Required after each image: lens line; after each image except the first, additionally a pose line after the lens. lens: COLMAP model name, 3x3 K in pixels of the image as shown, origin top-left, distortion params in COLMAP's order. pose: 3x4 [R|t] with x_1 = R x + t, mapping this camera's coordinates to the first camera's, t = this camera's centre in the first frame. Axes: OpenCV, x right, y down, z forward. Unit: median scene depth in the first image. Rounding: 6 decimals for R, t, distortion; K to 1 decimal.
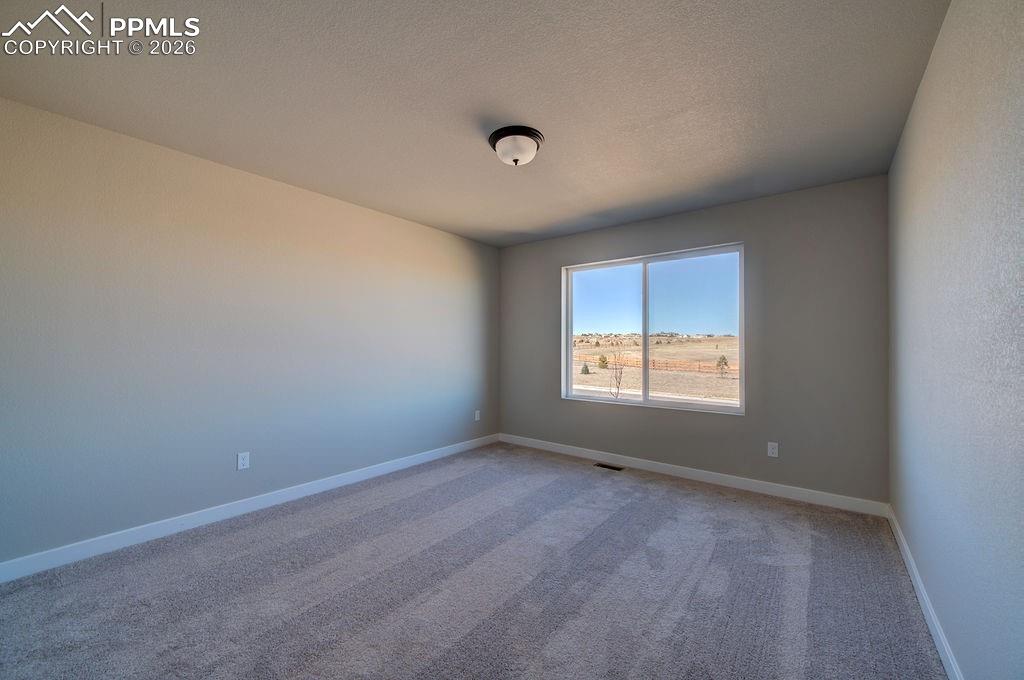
lens RADIAL K [[399.4, 0, 509.9], [0, 399.4, 337.0], [0, 0, 1]] dist [0.002246, -0.000203]
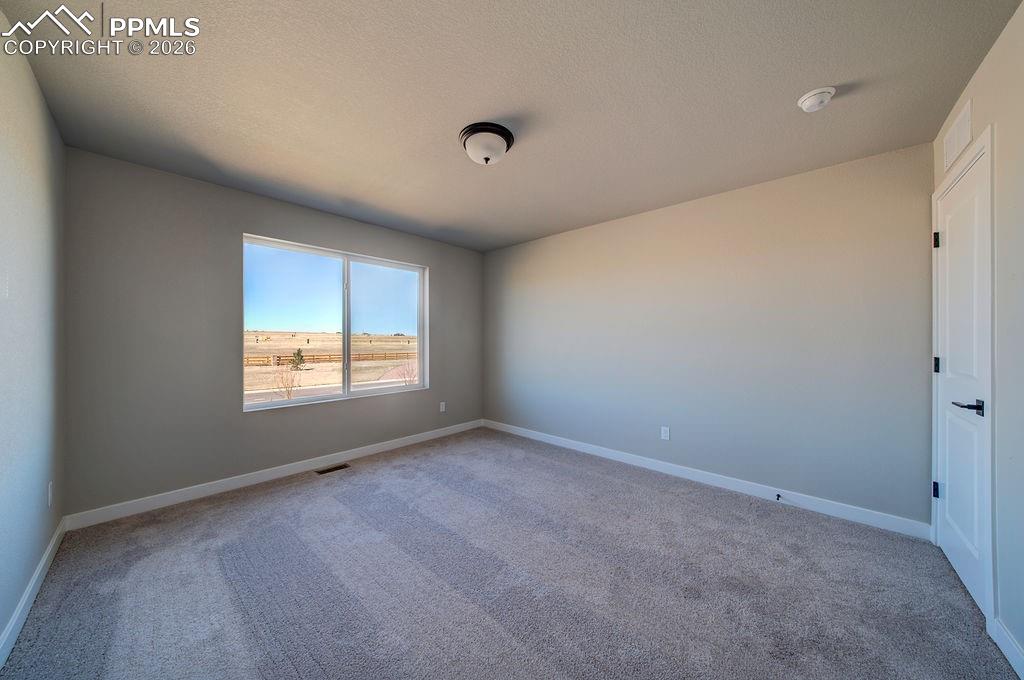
lens RADIAL K [[335.4, 0, 506.2], [0, 335.4, 338.9], [0, 0, 1]] dist [-0.001394, 0.000055]
pose [[0.078803, -0.001112, 0.996890, -0.533984], [-0.024090, 0.999705, 0.003019, 0.006087], [-0.996599, -0.024253, 0.078753, 0.565322]]
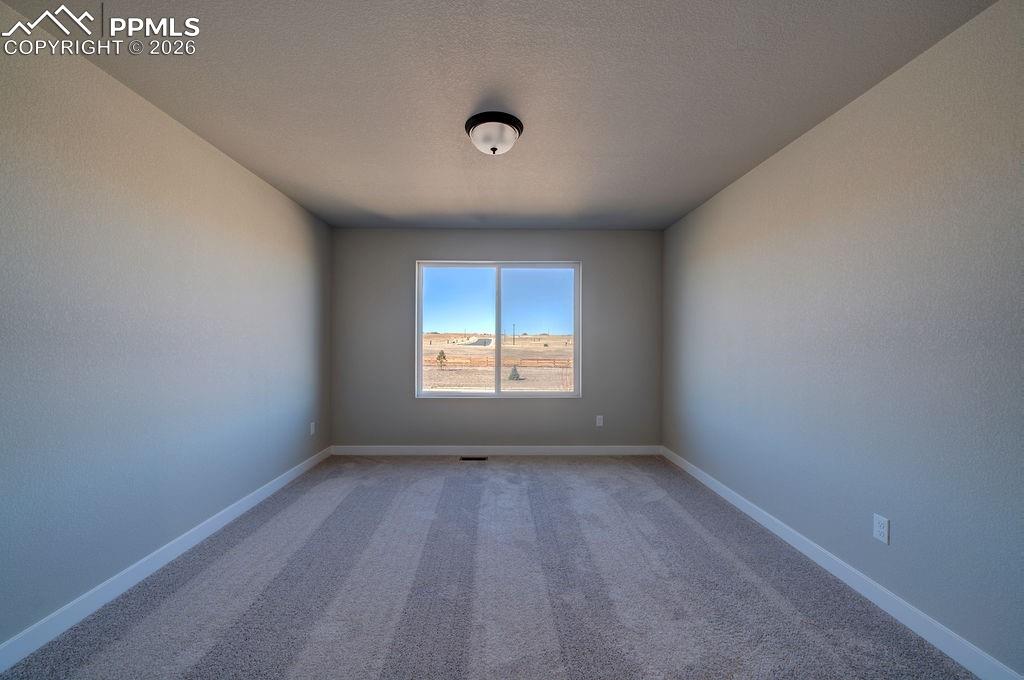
lens RADIAL K [[388.6, 0, 508.0], [0, 388.6, 342.5], [0, 0, 1]] dist [-0.001272, 0.000983]
pose [[0.771505, -0.000509, 0.636223, -0.350594], [-0.014860, 0.999712, 0.018819, -0.001753], [-0.636050, -0.023973, 0.771276, 0.168345]]
